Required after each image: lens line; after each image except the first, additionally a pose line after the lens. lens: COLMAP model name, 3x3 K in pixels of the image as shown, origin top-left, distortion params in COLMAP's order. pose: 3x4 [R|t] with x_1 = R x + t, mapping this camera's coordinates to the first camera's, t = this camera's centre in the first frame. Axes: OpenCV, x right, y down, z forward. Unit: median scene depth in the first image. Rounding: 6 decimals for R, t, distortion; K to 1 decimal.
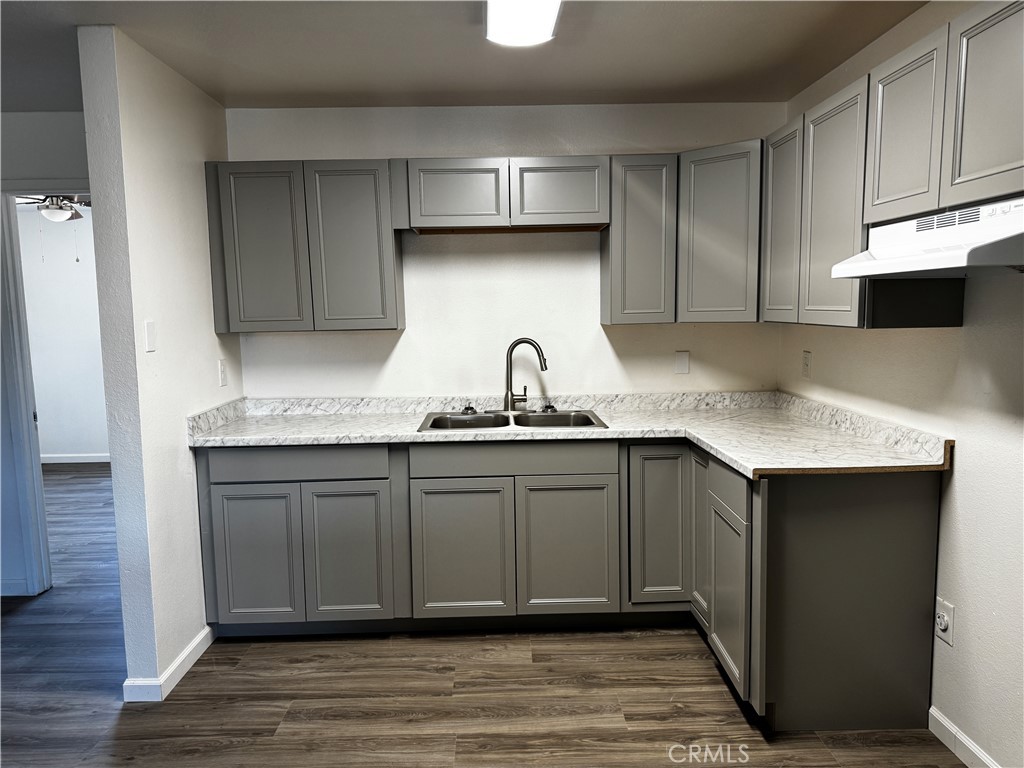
lens RADIAL K [[737.1, 0, 506.0], [0, 737.1, 384.6], [0, 0, 1]] dist [0.029289, -0.051230]
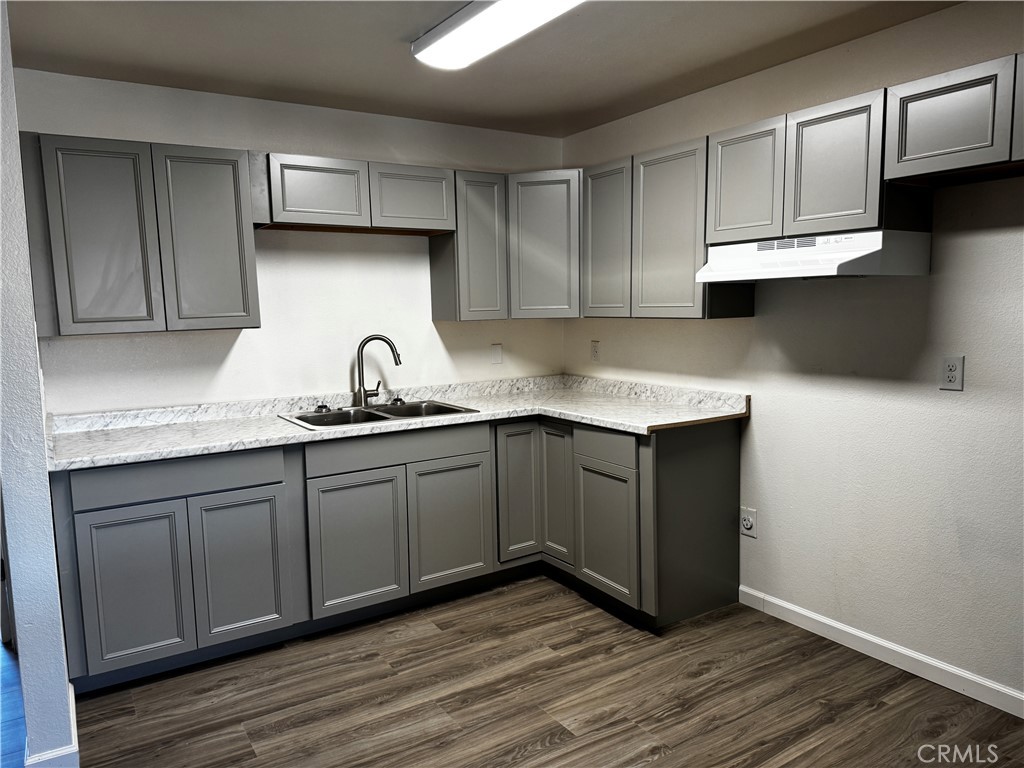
lens RADIAL K [[737.1, 0, 506.6], [0, 737.1, 384.4], [0, 0, 1]] dist [0.029289, -0.051230]
pose [[0.849113, -0.056879, 0.525140, -0.421926], [0.060197, 0.998128, 0.010775, 0.007261], [-0.524770, 0.022462, 0.850948, 0.014556]]
